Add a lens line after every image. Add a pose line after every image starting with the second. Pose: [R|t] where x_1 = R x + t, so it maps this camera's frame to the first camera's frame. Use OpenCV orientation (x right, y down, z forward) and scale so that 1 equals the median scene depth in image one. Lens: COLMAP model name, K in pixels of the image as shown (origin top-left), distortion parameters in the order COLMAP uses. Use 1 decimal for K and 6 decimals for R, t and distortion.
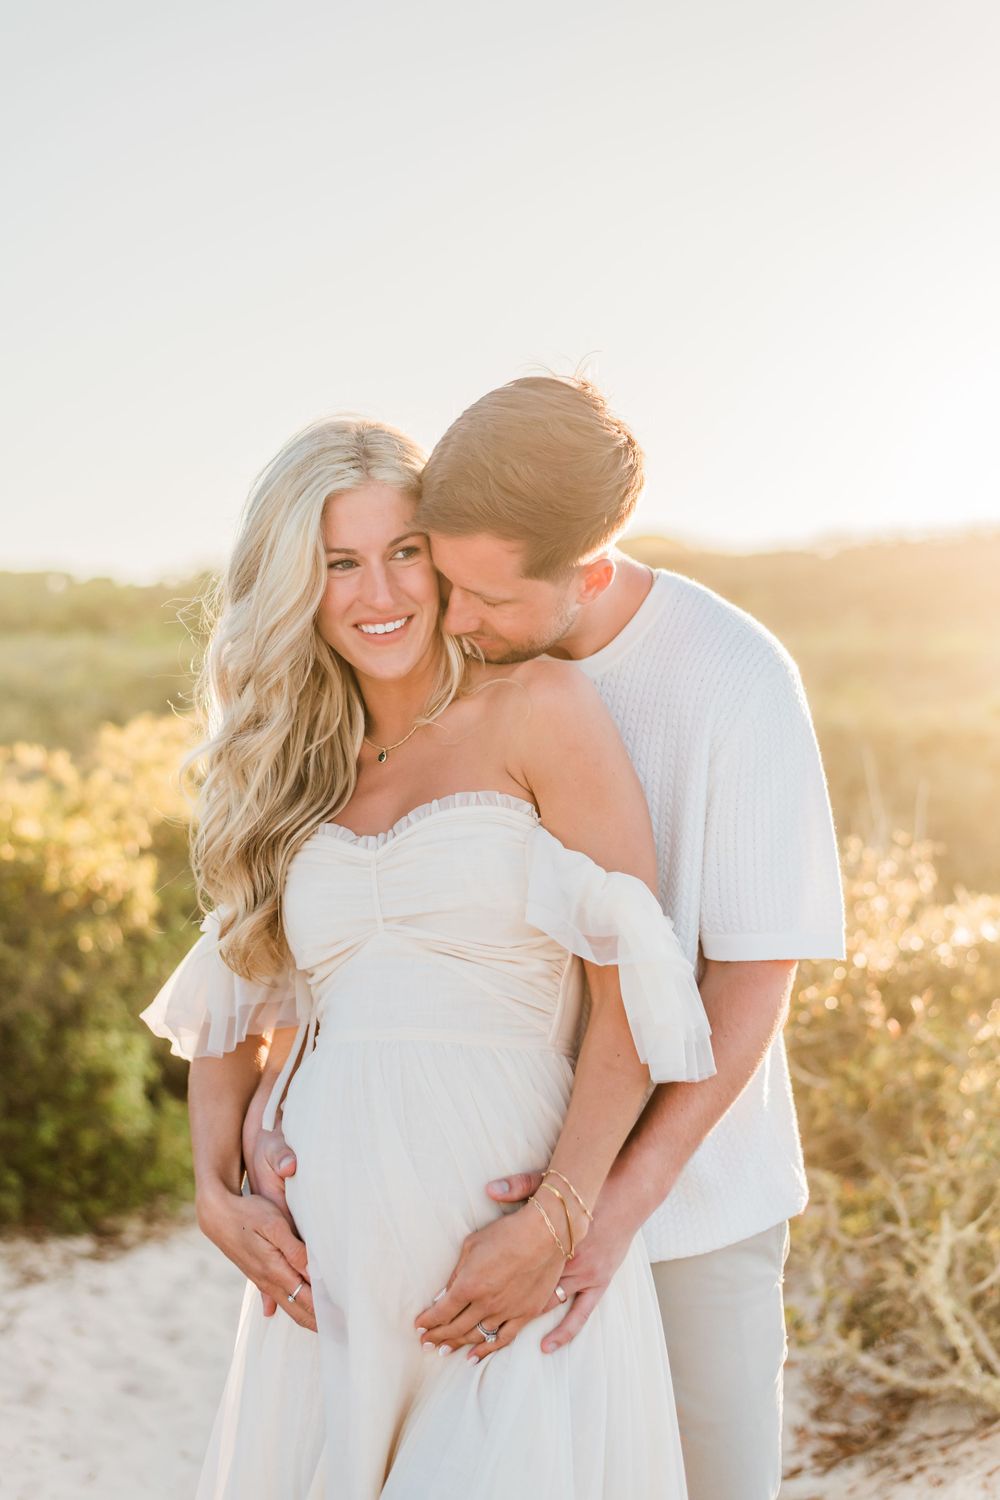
lens RADIAL K [[2217.4, 0, 499.7], [0, 2217.4, 752.9], [0, 0, 1]] dist [-0.065614, 0.000000]
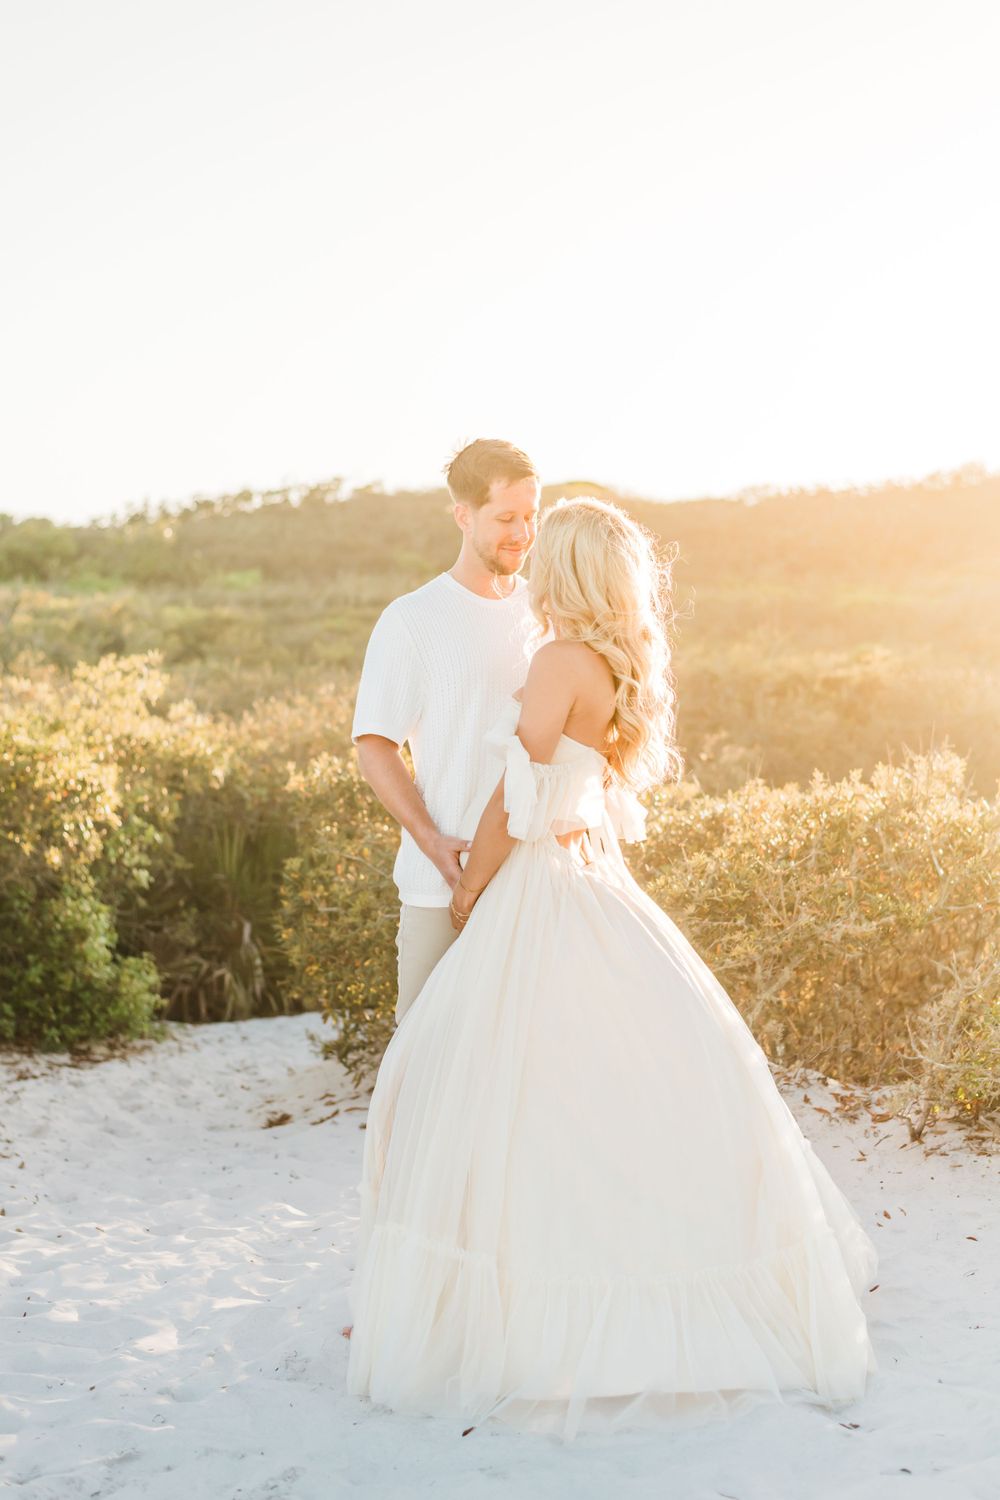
lens RADIAL K [[2217.4, 0, 500.9], [0, 2217.4, 745.6], [0, 0, 1]] dist [-0.065614, 0.000000]
pose [[0.999562, 0.003856, 0.029352, 0.030149], [-0.004521, 0.999734, 0.022632, 0.007007], [-0.029257, -0.022755, 0.999313, -0.299948]]
